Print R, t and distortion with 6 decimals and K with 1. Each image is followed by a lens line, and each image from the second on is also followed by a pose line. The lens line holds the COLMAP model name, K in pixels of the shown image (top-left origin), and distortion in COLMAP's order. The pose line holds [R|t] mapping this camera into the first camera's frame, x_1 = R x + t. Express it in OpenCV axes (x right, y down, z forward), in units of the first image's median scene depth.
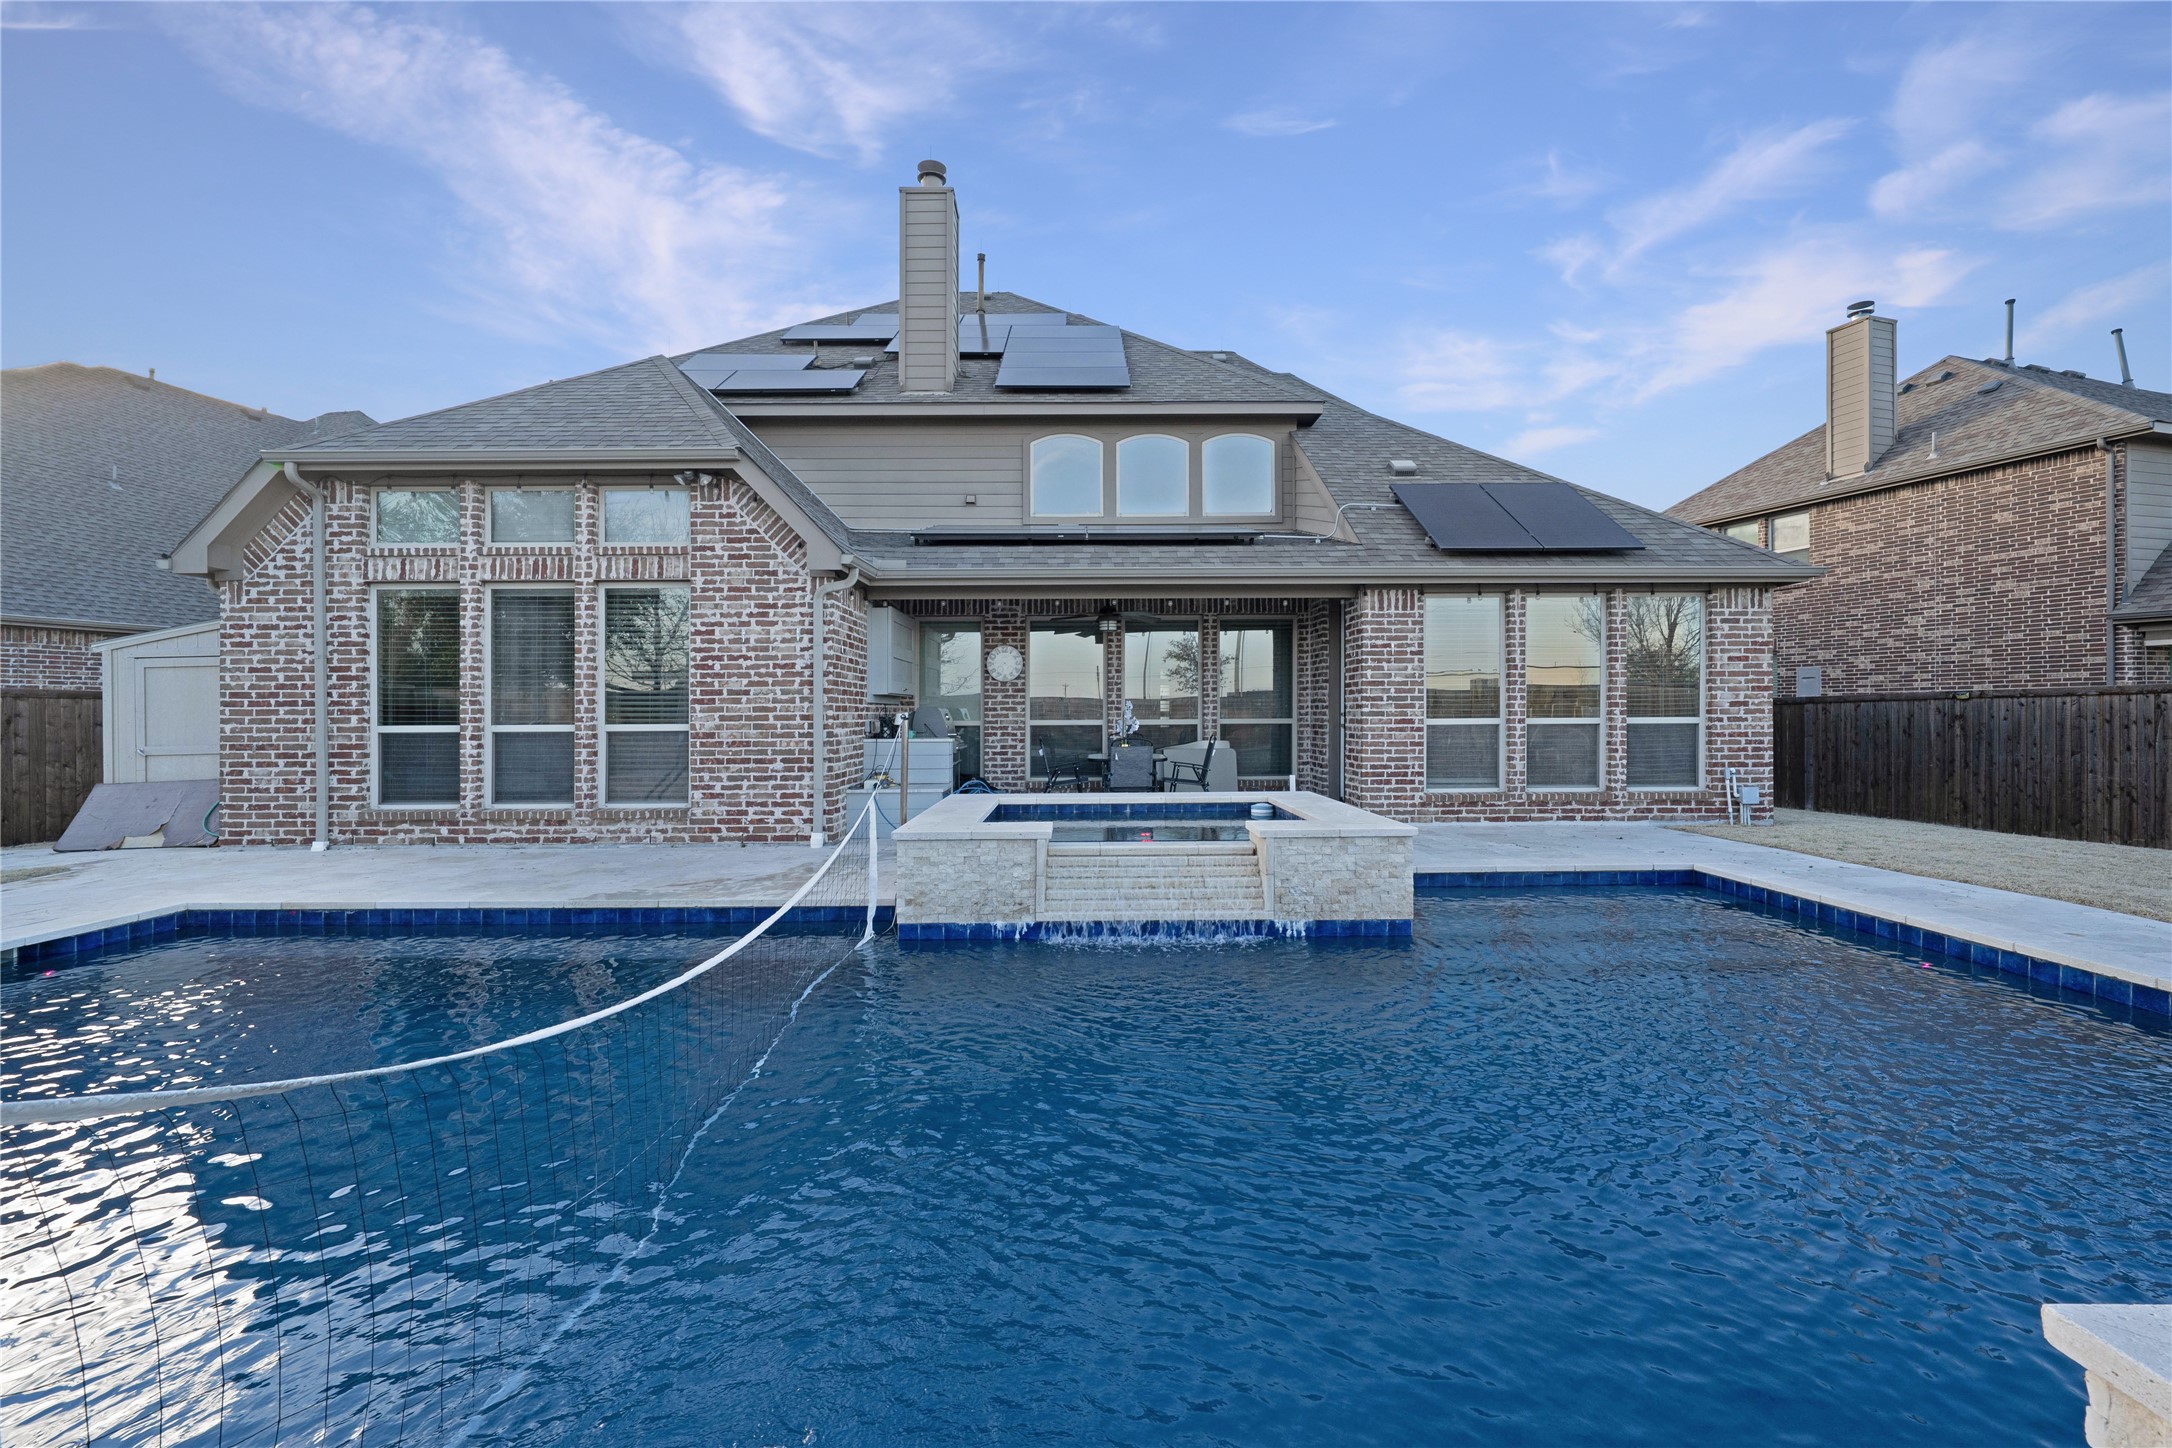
lens RADIAL K [[938.3, 0, 1080.7], [0, 938.3, 718.6], [0, 0, 1]] dist [-0.014194, -0.000104]
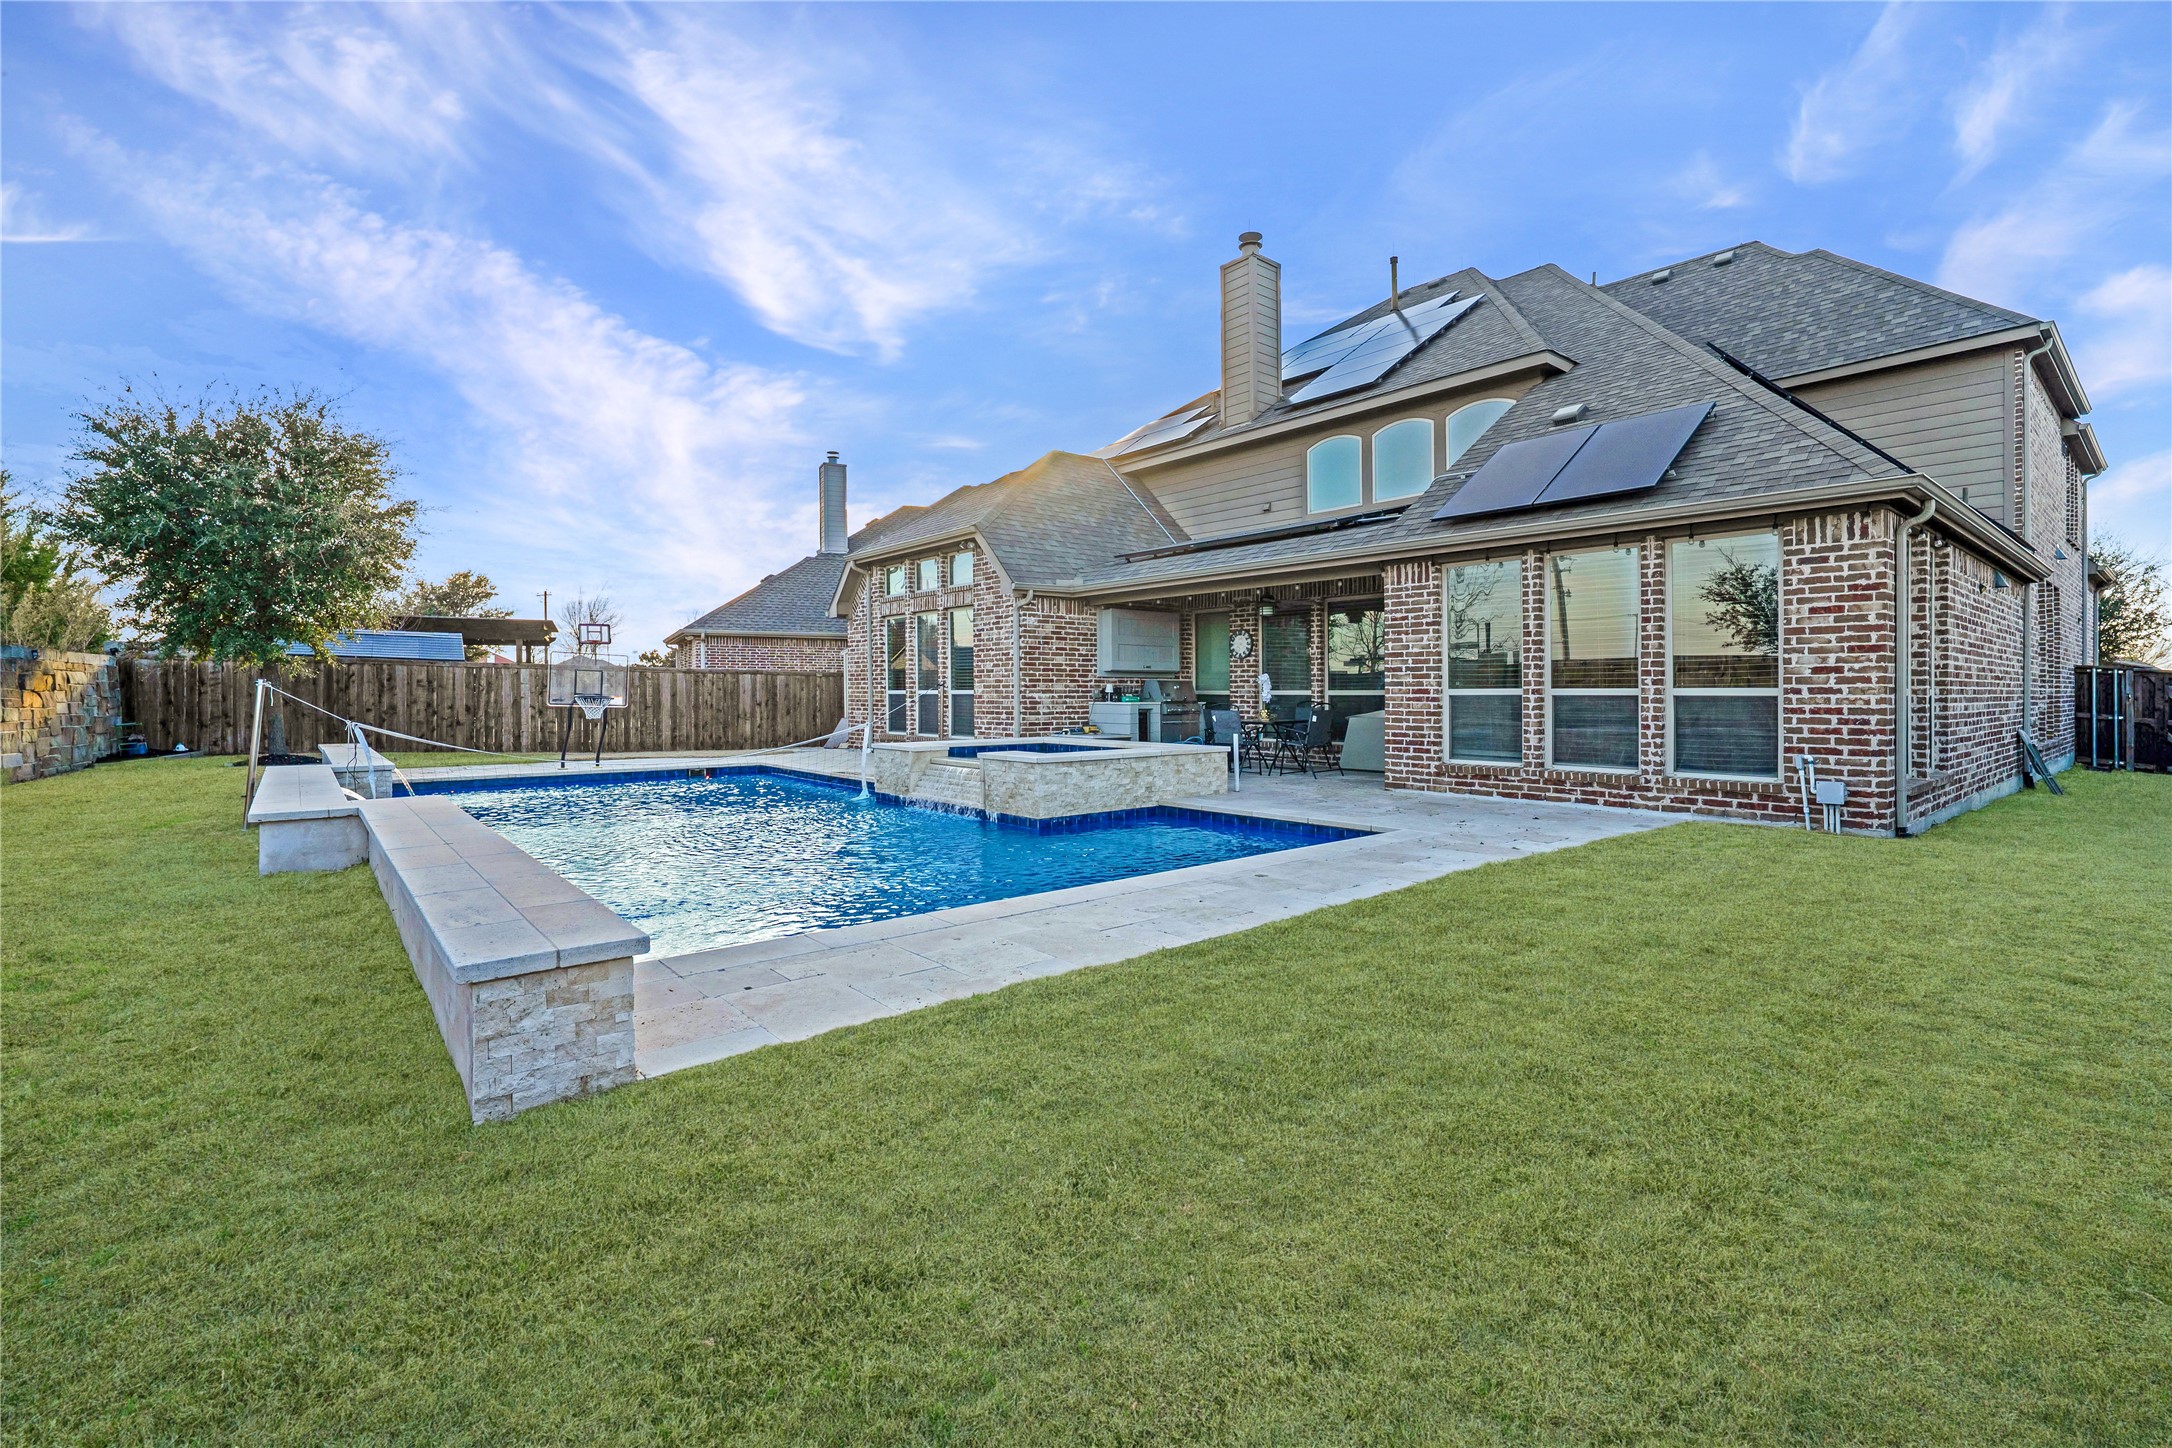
lens RADIAL K [[938.3, 0, 1075.8], [0, 938.3, 710.4], [0, 0, 1]] dist [-0.014194, -0.000104]
pose [[0.634477, 0.021159, -0.772652, 0.898741], [-0.006359, 0.999734, 0.022156, 0.003696], [0.772916, -0.009145, 0.634443, 0.060372]]
